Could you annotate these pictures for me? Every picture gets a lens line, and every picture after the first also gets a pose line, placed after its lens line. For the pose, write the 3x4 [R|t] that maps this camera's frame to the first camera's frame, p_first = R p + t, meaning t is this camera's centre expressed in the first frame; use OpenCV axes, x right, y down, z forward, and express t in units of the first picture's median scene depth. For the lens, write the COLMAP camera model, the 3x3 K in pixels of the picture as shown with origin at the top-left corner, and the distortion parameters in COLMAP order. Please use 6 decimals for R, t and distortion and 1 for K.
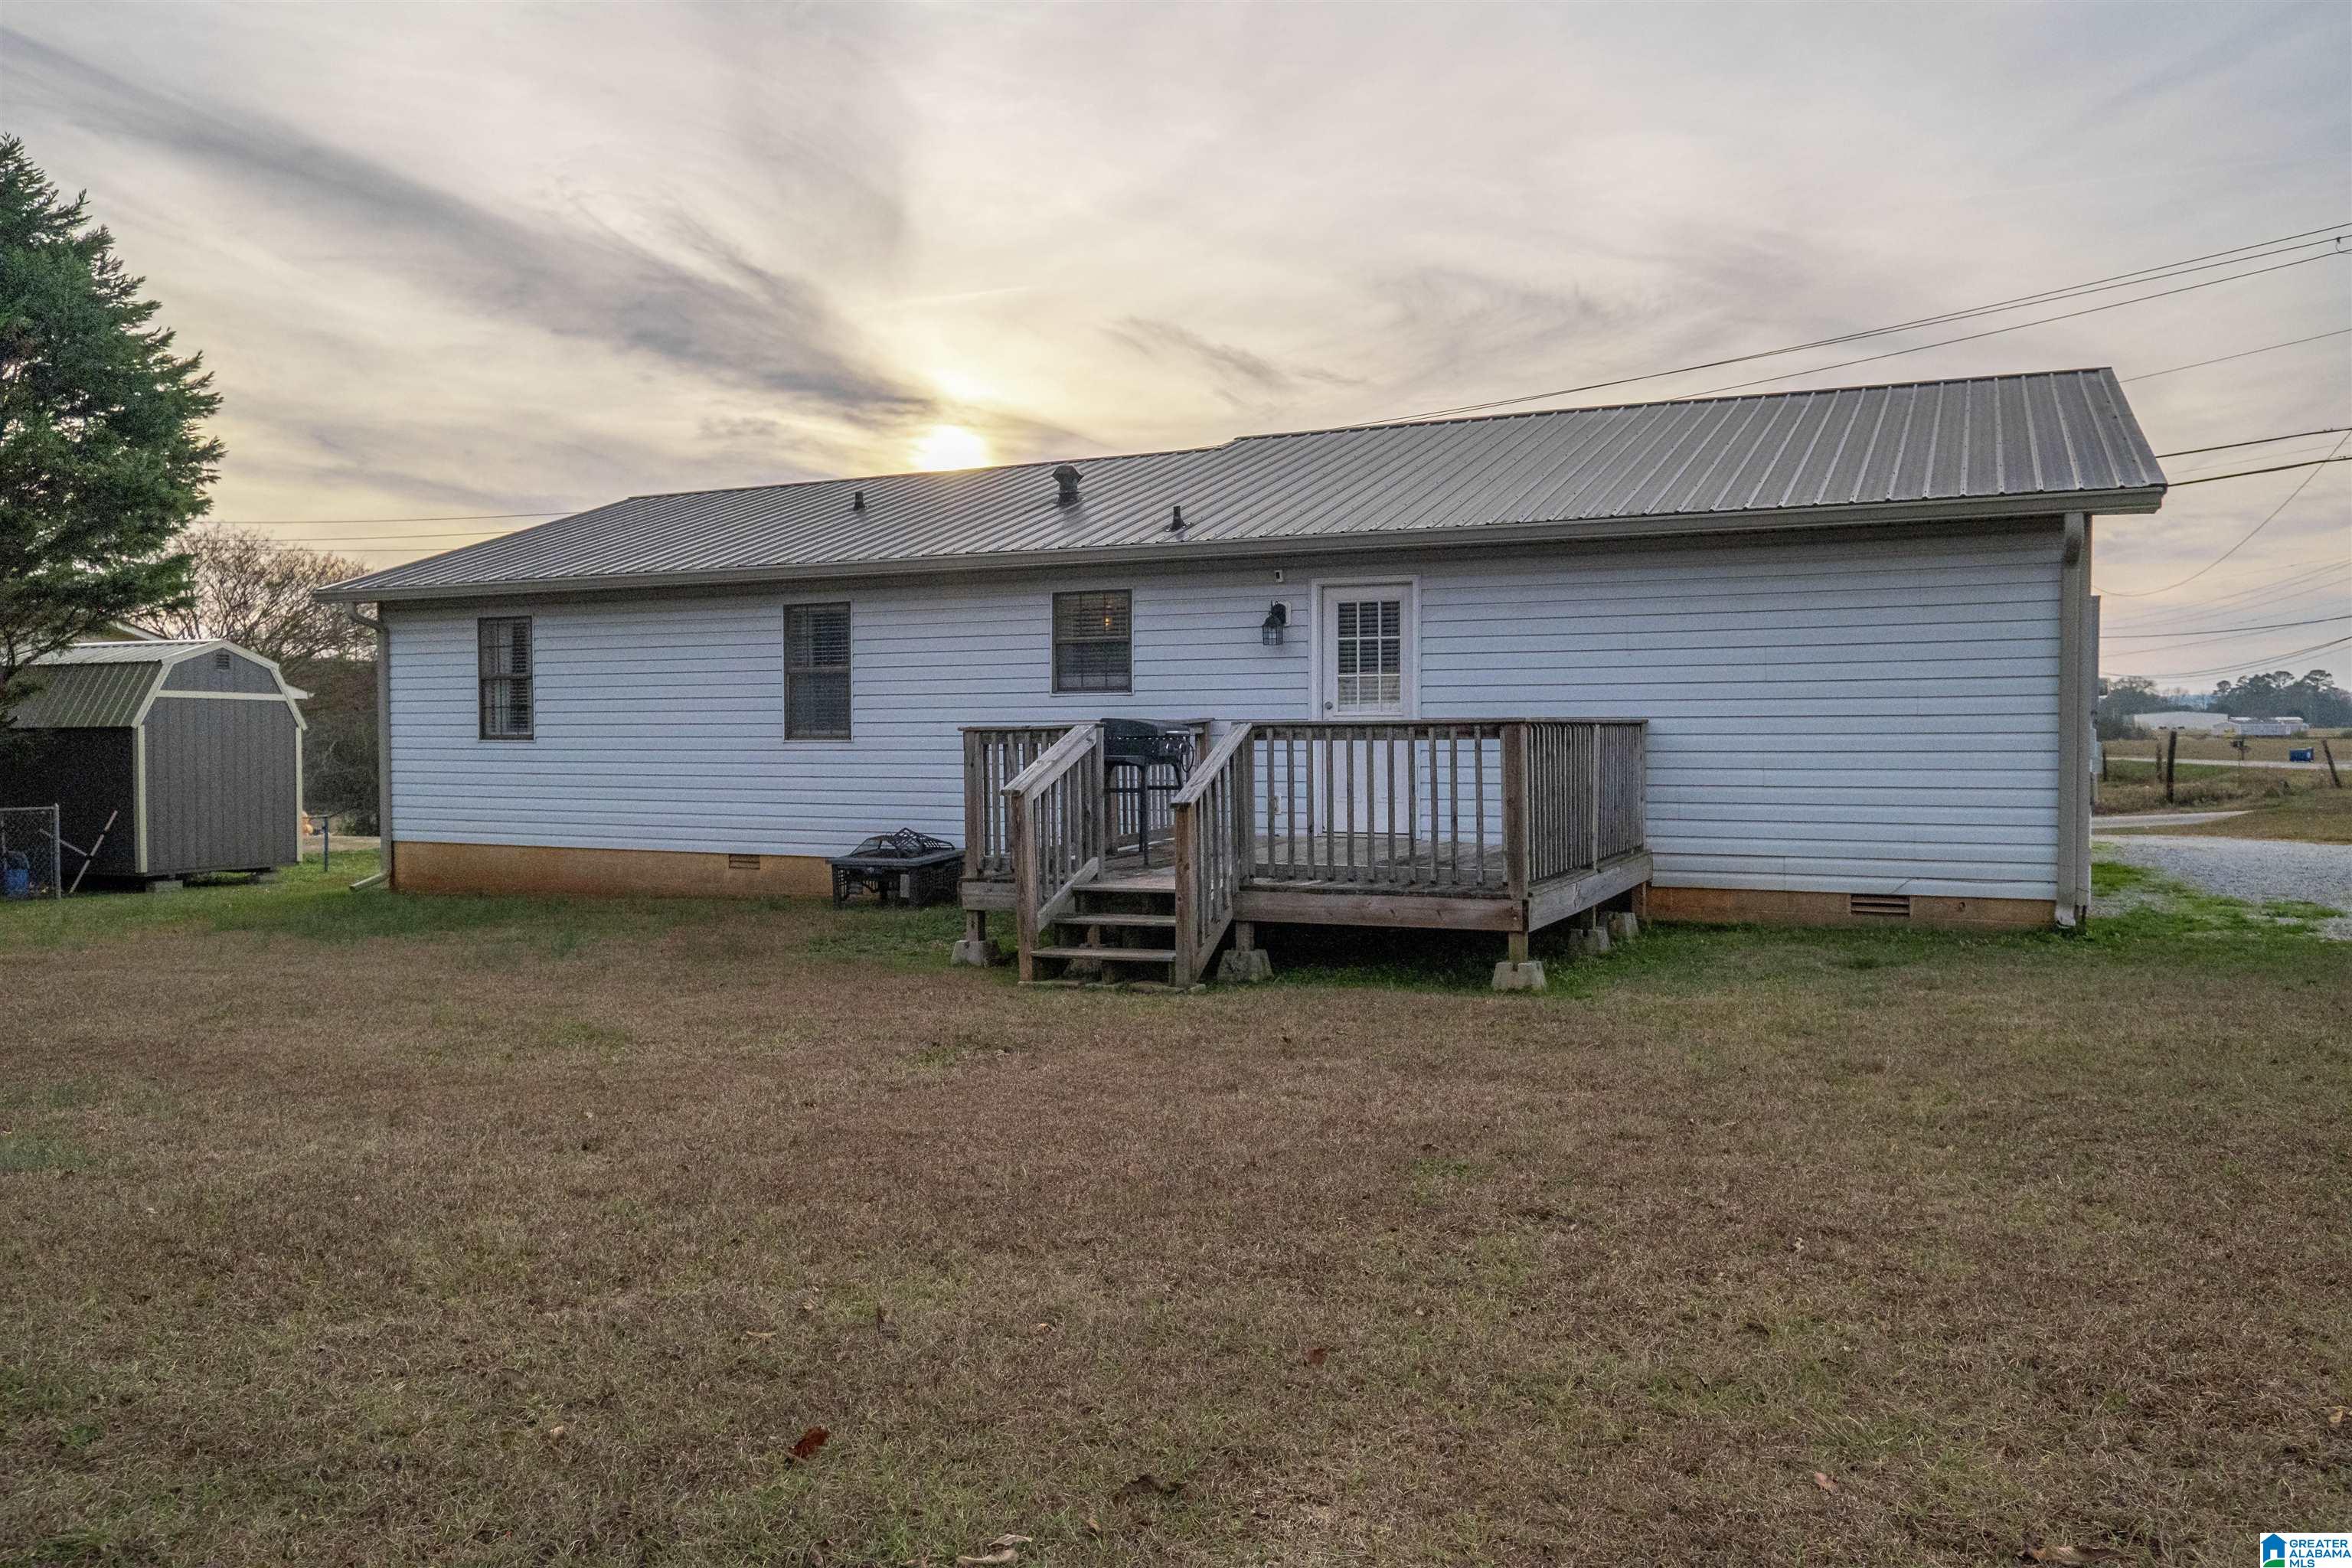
lens RADIAL K [[1529.0, 0, 1176.0], [0, 1529.0, 784.0], [0, 0, 1]] dist [-0.028787, -0.001825]
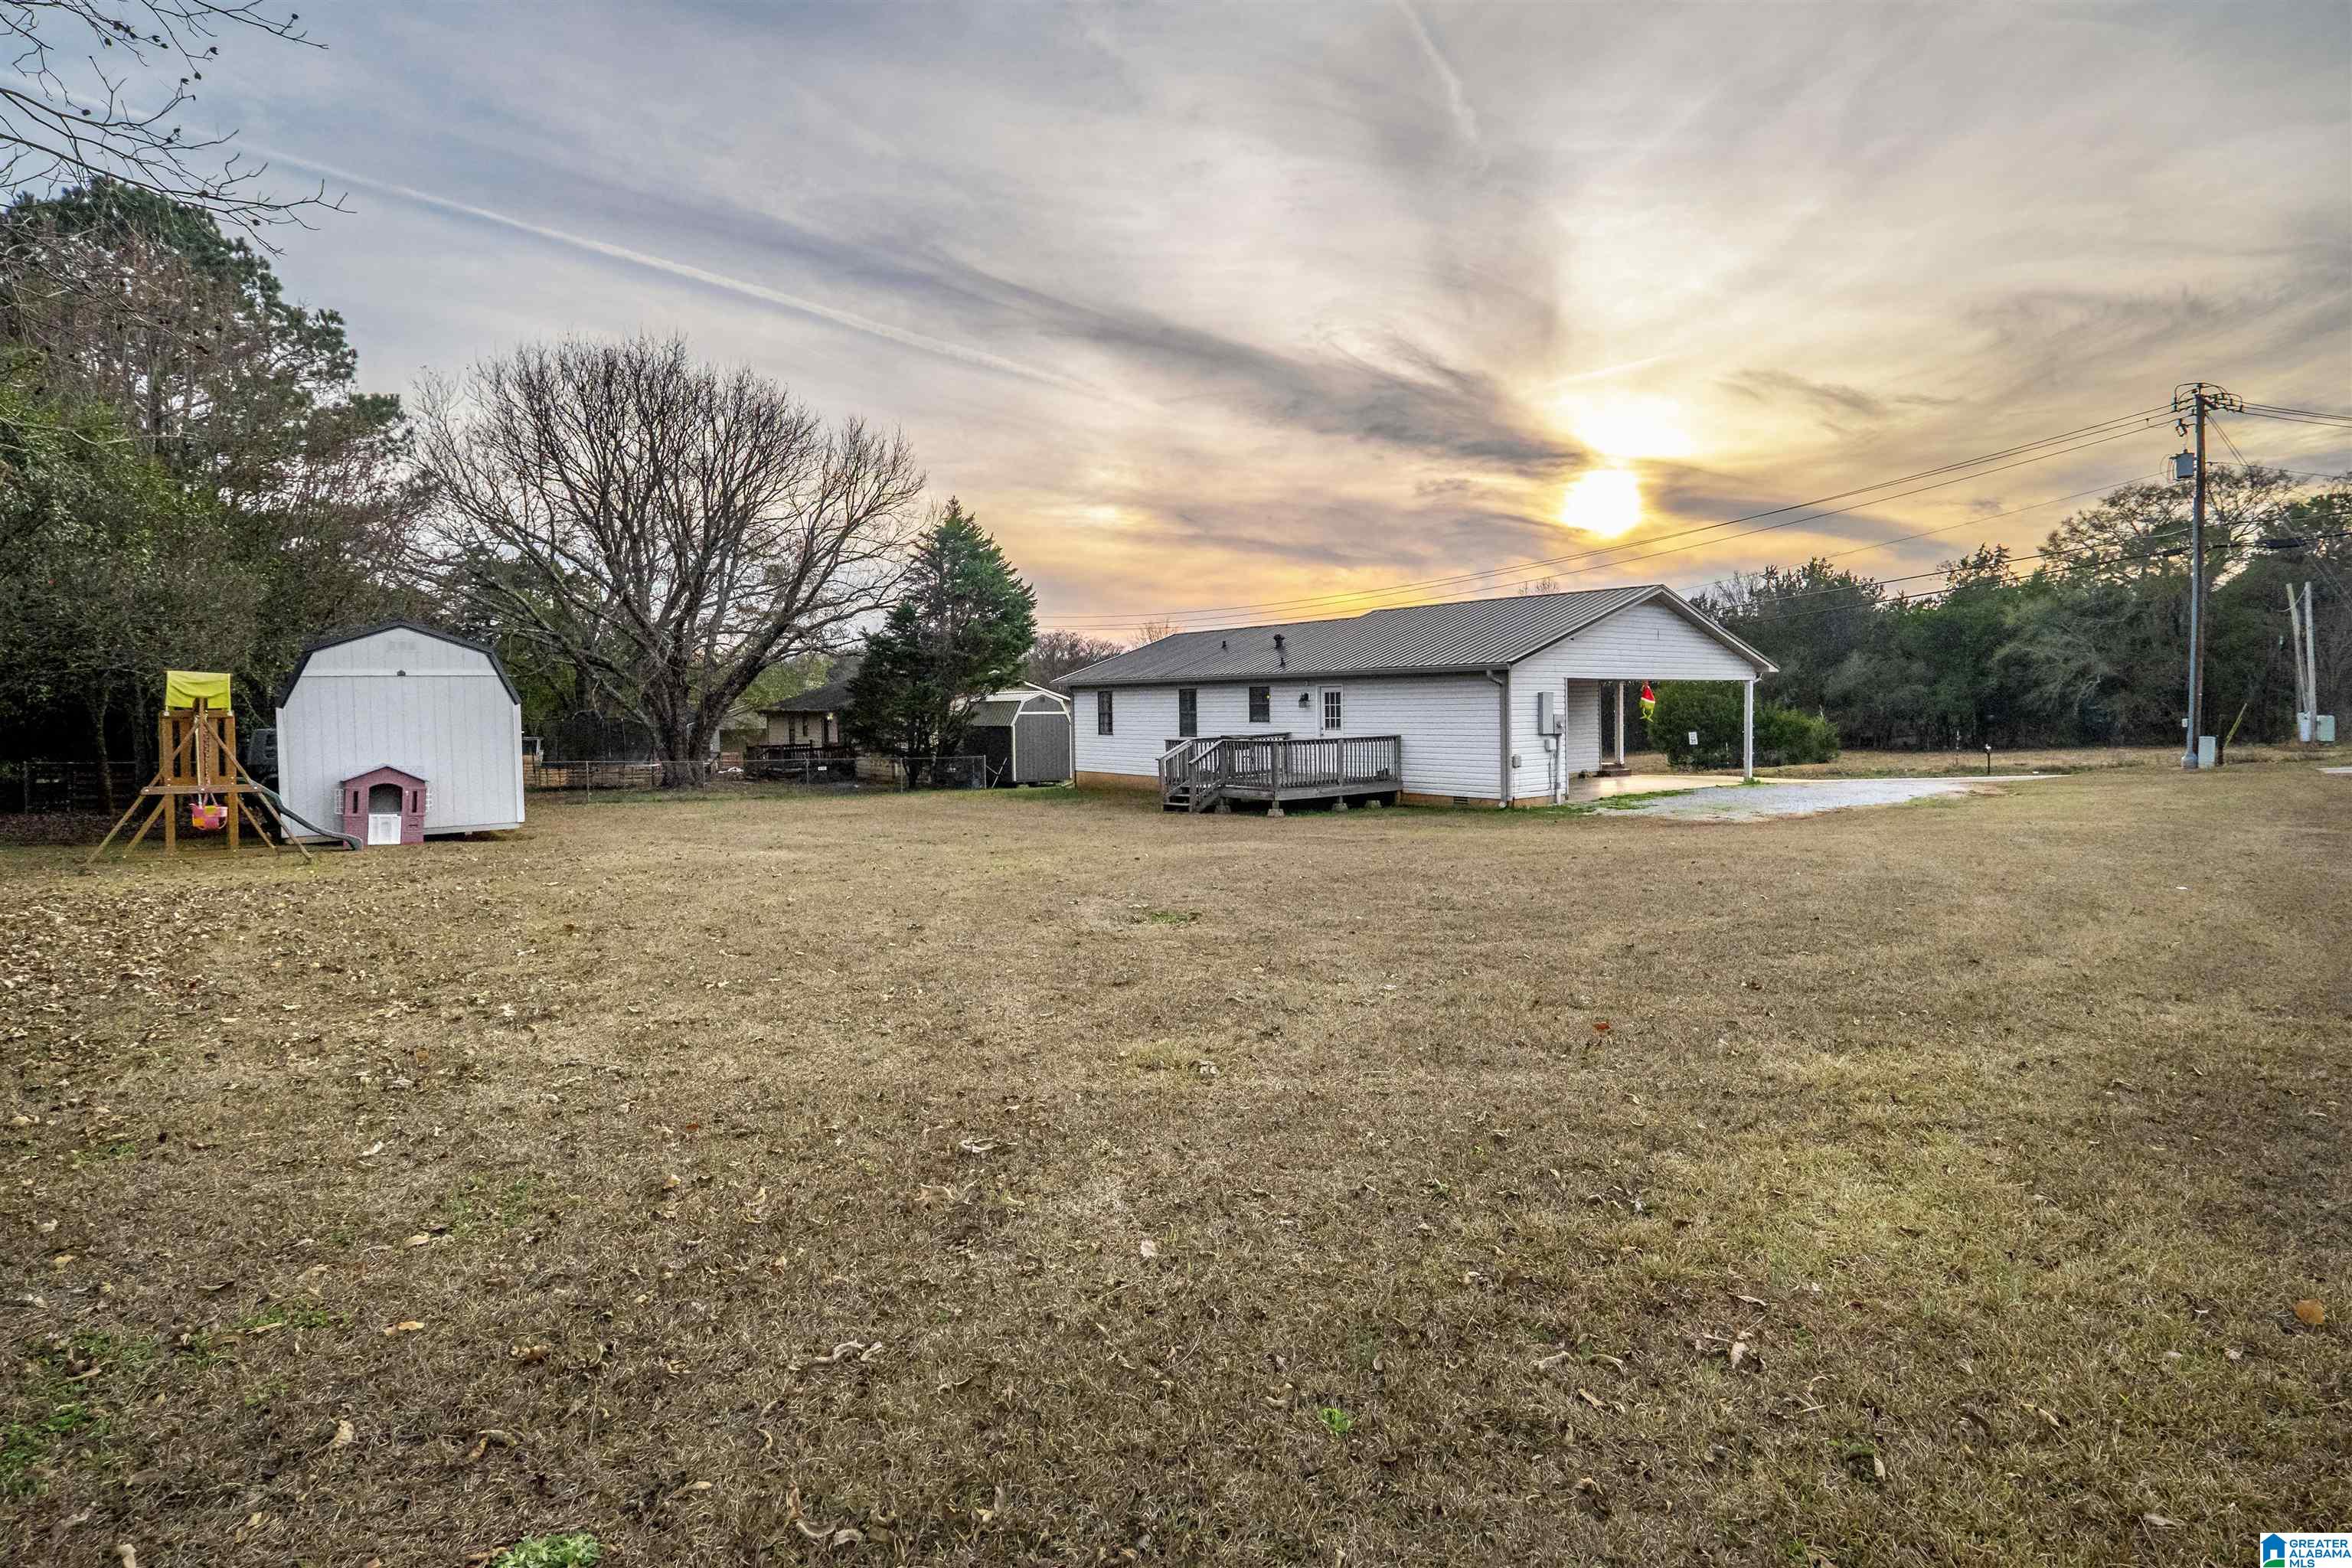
lens RADIAL K [[1094.8, 0, 1176.0], [0, 1094.8, 784.0], [0, 0, 1]] dist [-0.000525, -0.000473]
pose [[0.873654, 0.028575, -0.485707, 0.502653], [-0.011049, 0.999182, 0.038910, -0.013666], [0.486421, -0.028627, 0.873255, -0.548555]]
